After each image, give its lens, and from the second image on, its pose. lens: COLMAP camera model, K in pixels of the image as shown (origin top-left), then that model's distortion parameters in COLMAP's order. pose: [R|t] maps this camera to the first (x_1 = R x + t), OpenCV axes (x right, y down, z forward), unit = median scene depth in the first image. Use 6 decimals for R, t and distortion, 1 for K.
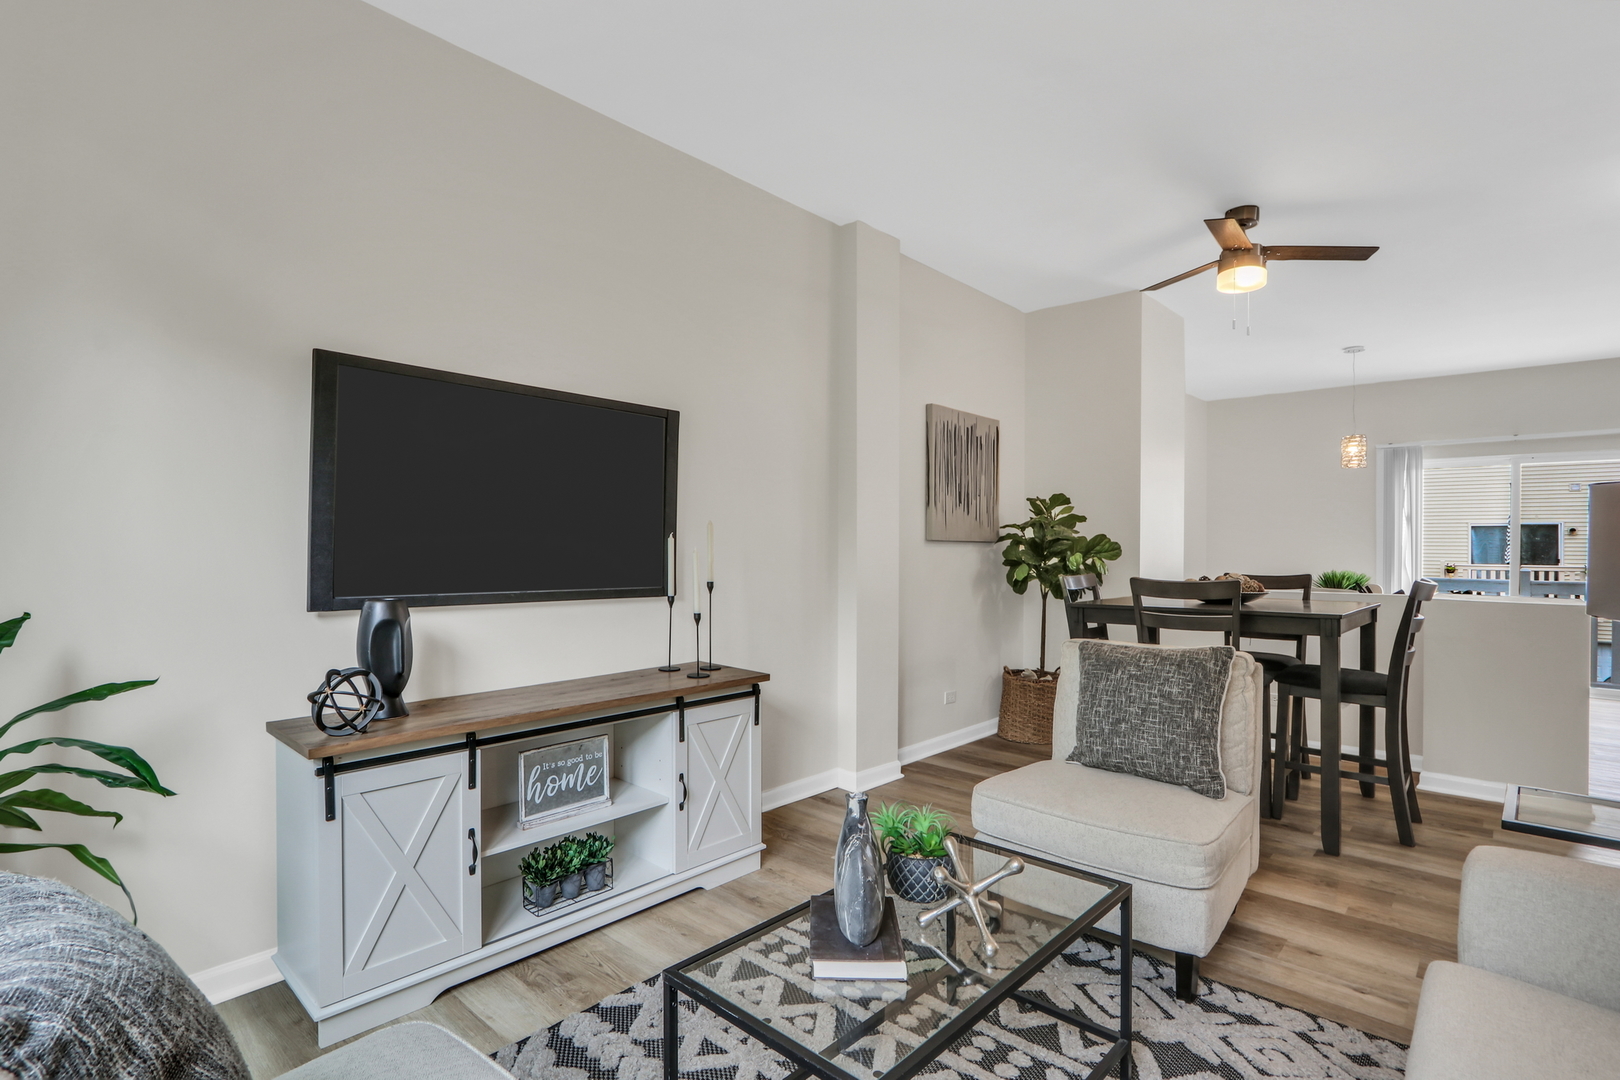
lens RADIAL K [[778.4, 0, 768.4], [0, 778.4, 544.2], [0, 0, 1]] dist [-0.015465, 0.002735]
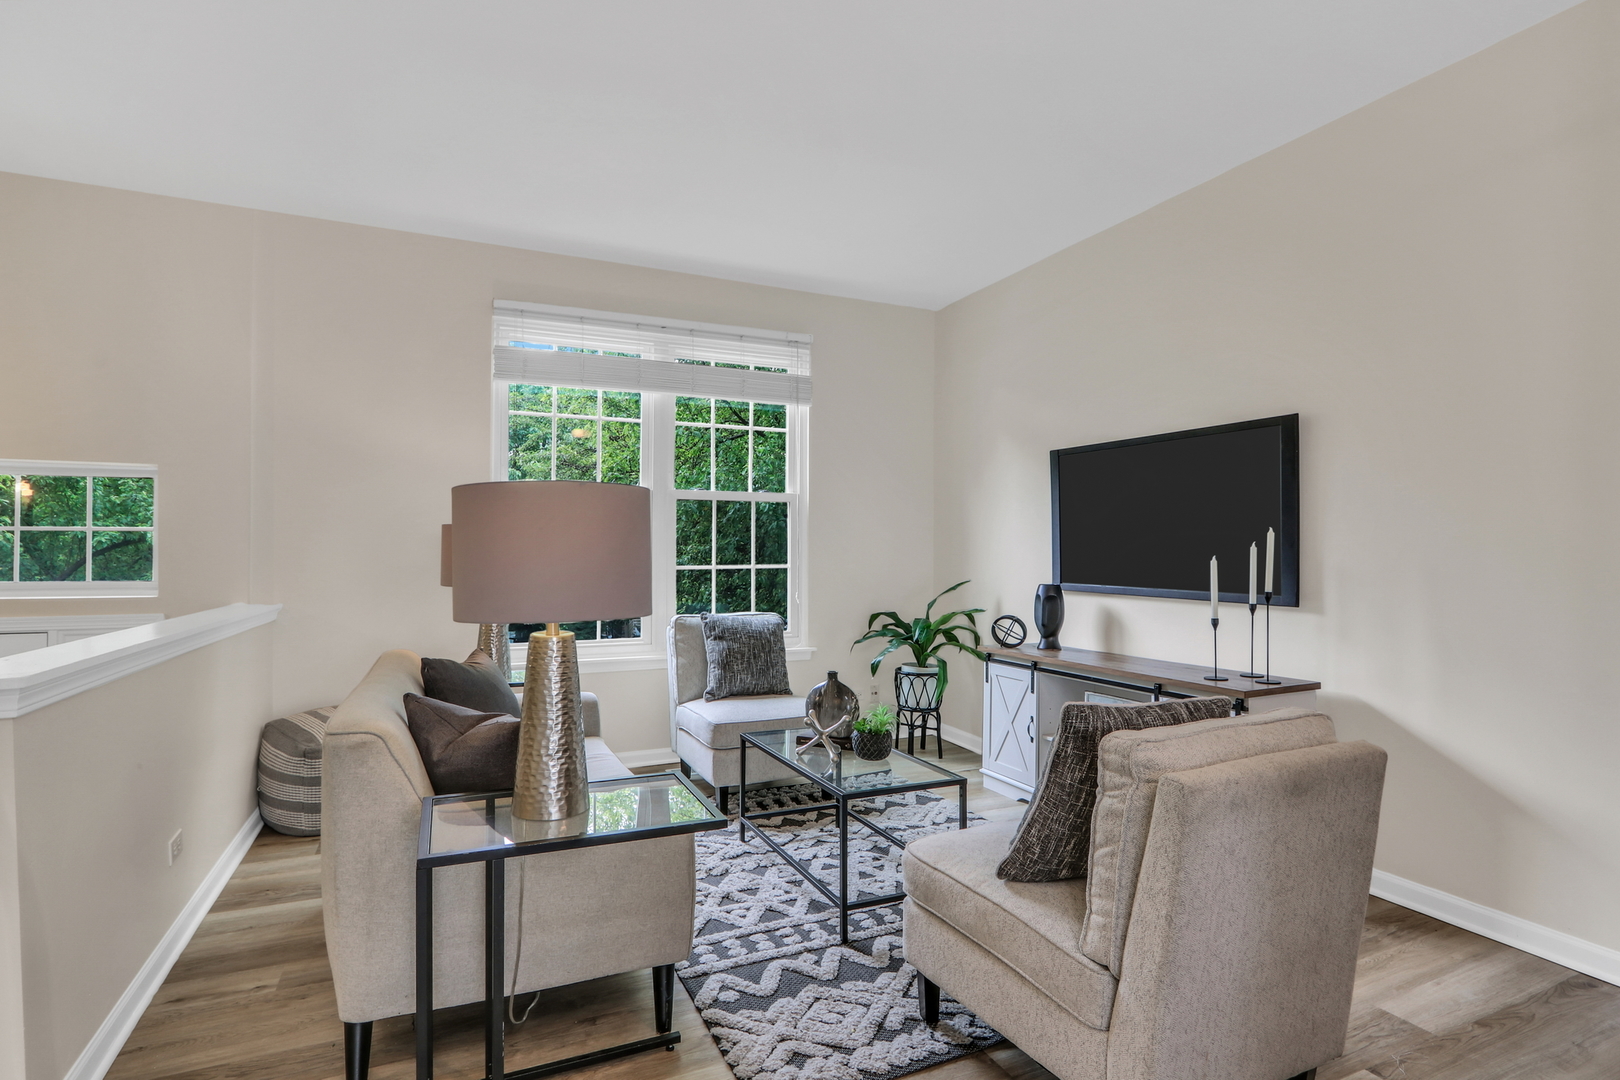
lens RADIAL K [[778.4, 0, 793.0], [0, 778.4, 544.4], [0, 0, 1]] dist [-0.015465, 0.002735]
pose [[-0.369261, -0.016976, -0.929171, 1.146441], [-0.003357, 0.999851, -0.016933, 0.009456], [0.929320, -0.003134, -0.369263, 0.908163]]
